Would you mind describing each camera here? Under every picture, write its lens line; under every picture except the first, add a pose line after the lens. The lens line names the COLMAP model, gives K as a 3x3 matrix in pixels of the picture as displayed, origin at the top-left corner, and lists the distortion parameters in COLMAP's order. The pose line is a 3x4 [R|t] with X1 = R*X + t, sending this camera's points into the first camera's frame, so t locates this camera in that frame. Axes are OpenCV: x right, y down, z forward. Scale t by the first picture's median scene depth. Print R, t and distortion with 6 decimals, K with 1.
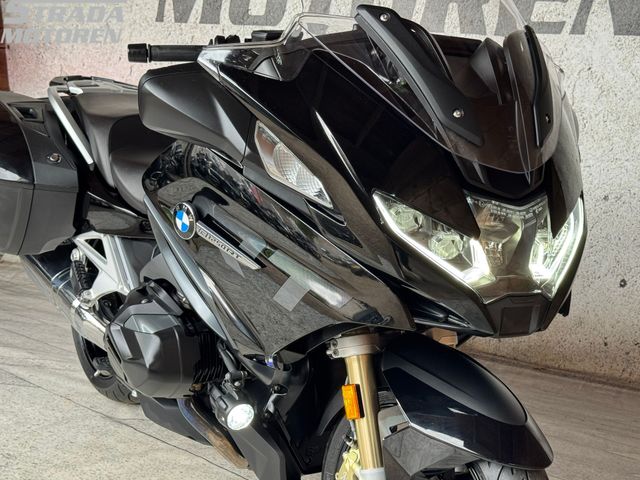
lens RADIAL K [[971.9, 0, 318.3], [0, 971.9, 238.9], [0, 0, 1]] dist [0.065851, 0.000000]
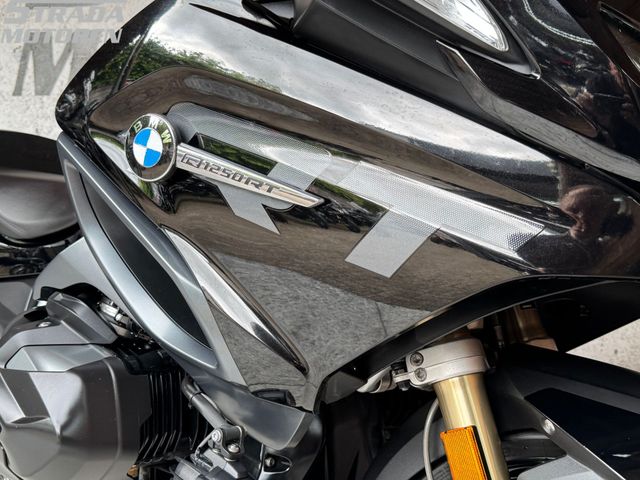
lens RADIAL K [[710.0, 0, 316.4], [0, 710.0, 239.1], [0, 0, 1]] dist [0.022114, 0.000000]
pose [[0.957028, 0.017527, 0.289467, -0.150500], [0.042230, 0.979108, -0.198906, 0.108850], [-0.286905, 0.202583, 0.936293, 0.551469]]
